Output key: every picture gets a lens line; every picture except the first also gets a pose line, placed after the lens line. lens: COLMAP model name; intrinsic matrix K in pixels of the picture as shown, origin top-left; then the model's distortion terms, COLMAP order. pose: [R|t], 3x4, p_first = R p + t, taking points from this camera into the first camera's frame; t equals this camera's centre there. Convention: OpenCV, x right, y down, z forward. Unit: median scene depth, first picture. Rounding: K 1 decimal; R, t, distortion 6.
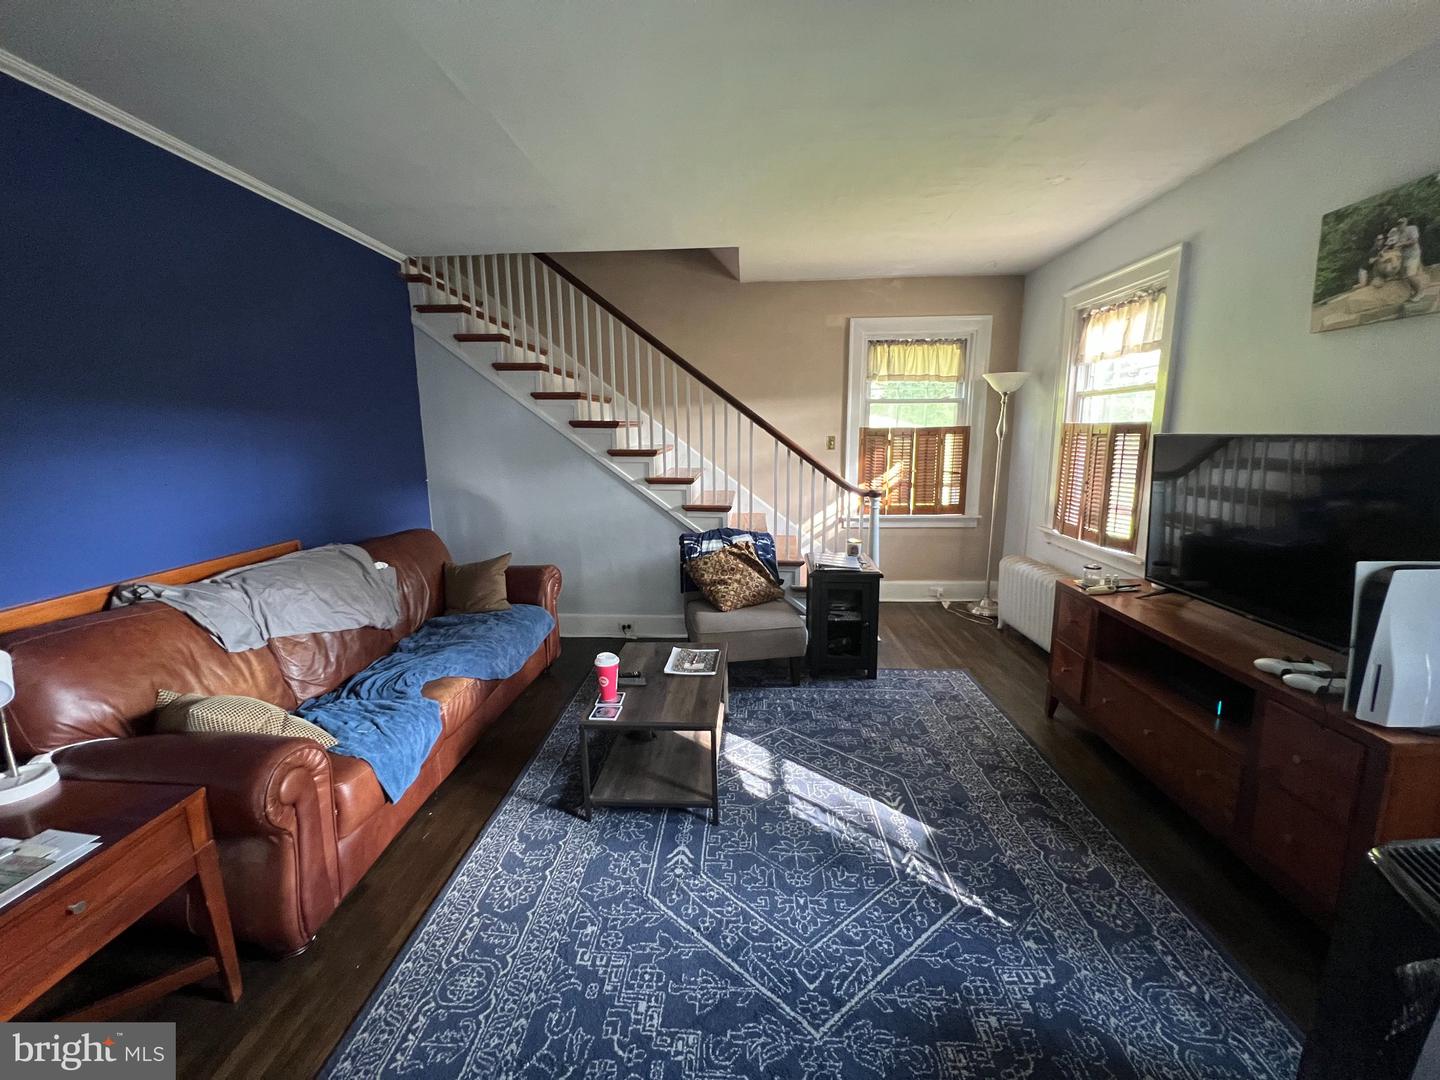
lens RADIAL K [[579.2, 0, 717.6], [0, 579.2, 535.4], [0, 0, 1]] dist [-0.001668, 0.000829]
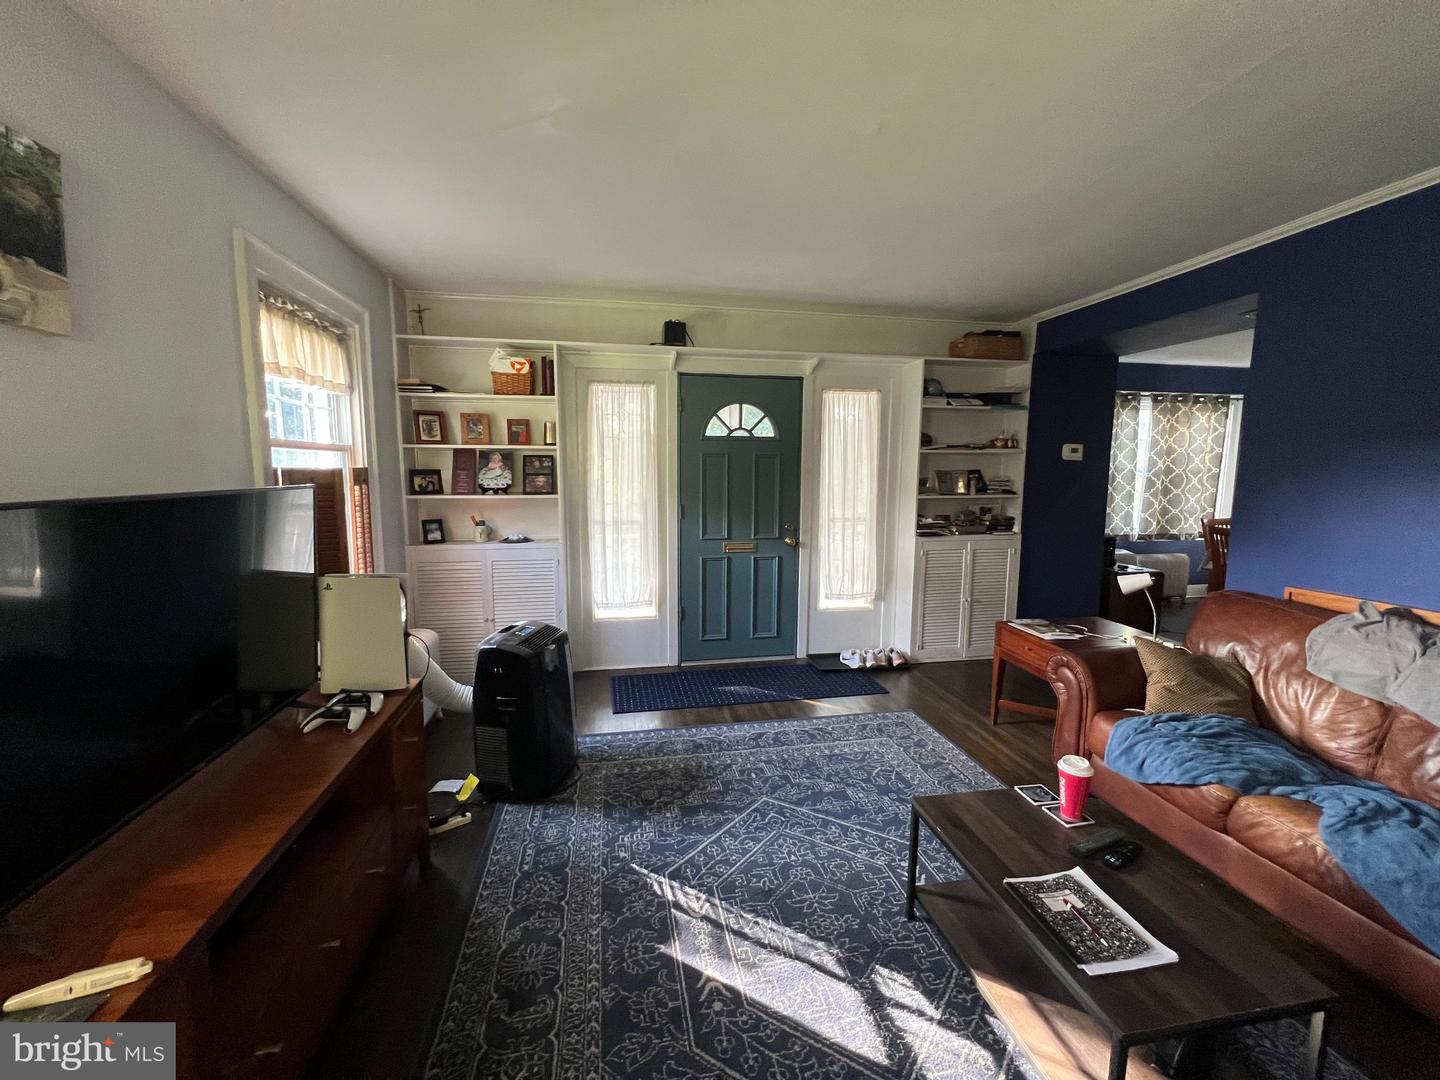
lens RADIAL K [[579.2, 0, 717.6], [0, 579.2, 535.4], [0, 0, 1]] dist [-0.001668, 0.000829]
pose [[-0.971875, 0.035056, -0.232875, 0.500403], [-0.034396, 0.957125, 0.287626, -0.324795], [0.232973, 0.287546, -0.929000, 1.699151]]
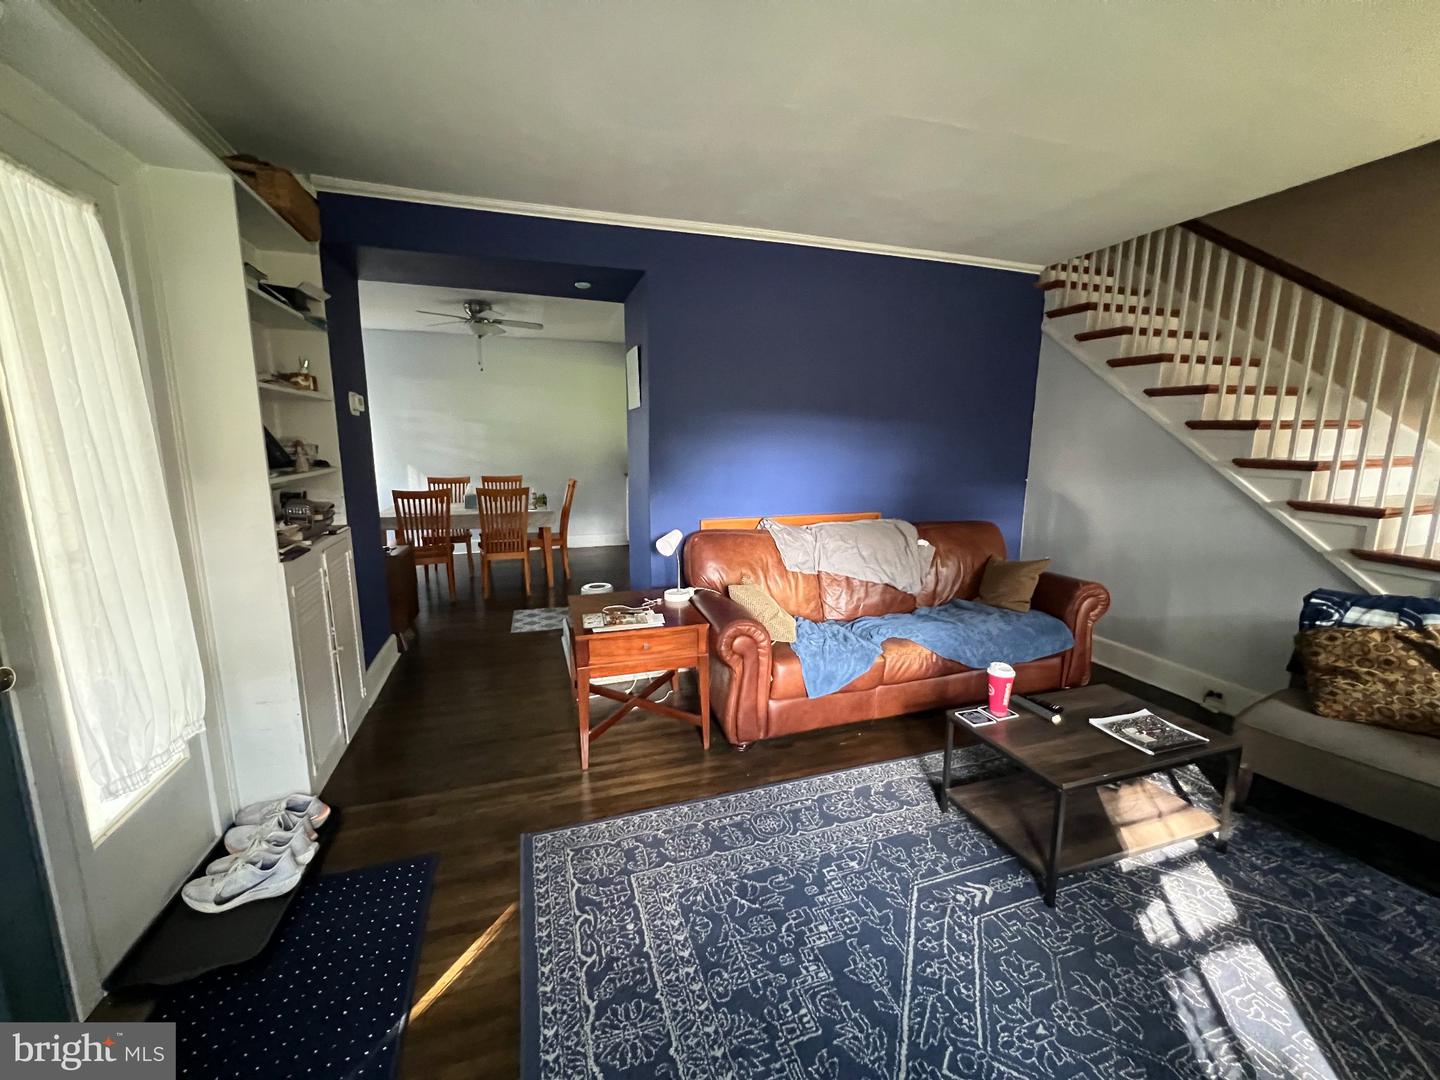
lens RADIAL K [[576.8, 0, 718.0], [0, 576.8, 536.7], [0, 0, 1]] dist [0.000121, 0.000381]
pose [[0.372269, 0.167852, -0.912821, 0.519454], [-0.172883, 0.978838, 0.109486, -0.026936], [0.911881, 0.117053, 0.393410, 0.195770]]
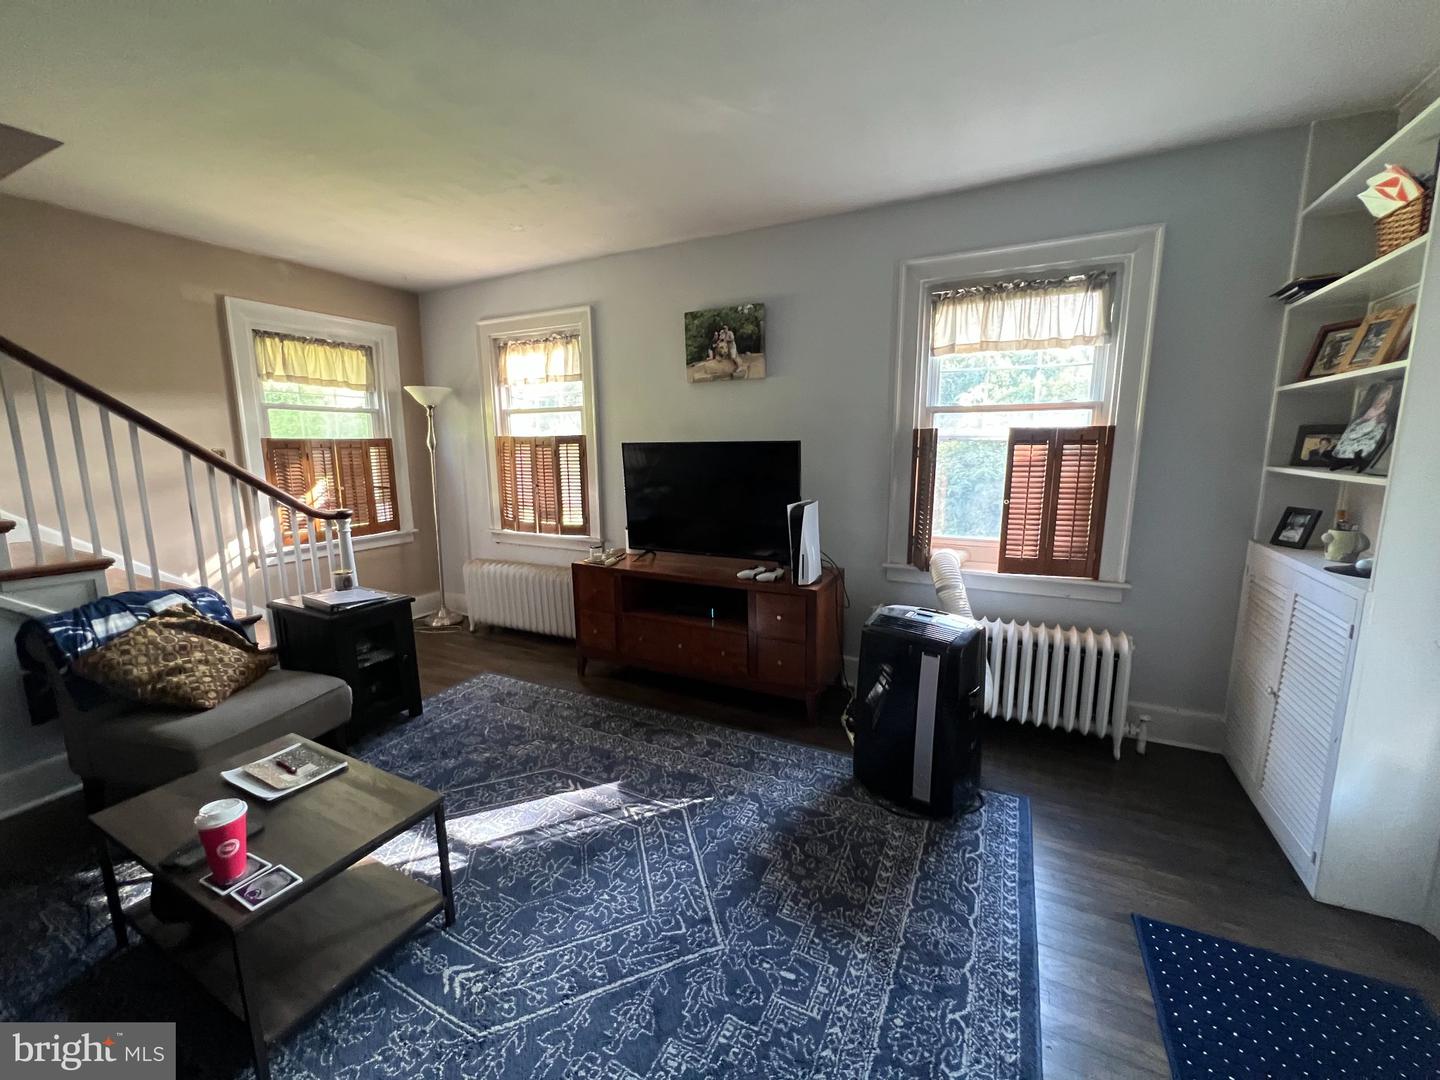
lens RADIAL K [[579.2, 0, 717.6], [0, 579.2, 535.4], [0, 0, 1]] dist [-0.001668, 0.000829]
pose [[0.406790, -0.136491, 0.903267, -0.536558], [0.165785, 0.983386, 0.073936, -0.026616], [-0.898352, 0.119672, 0.422660, 0.288972]]
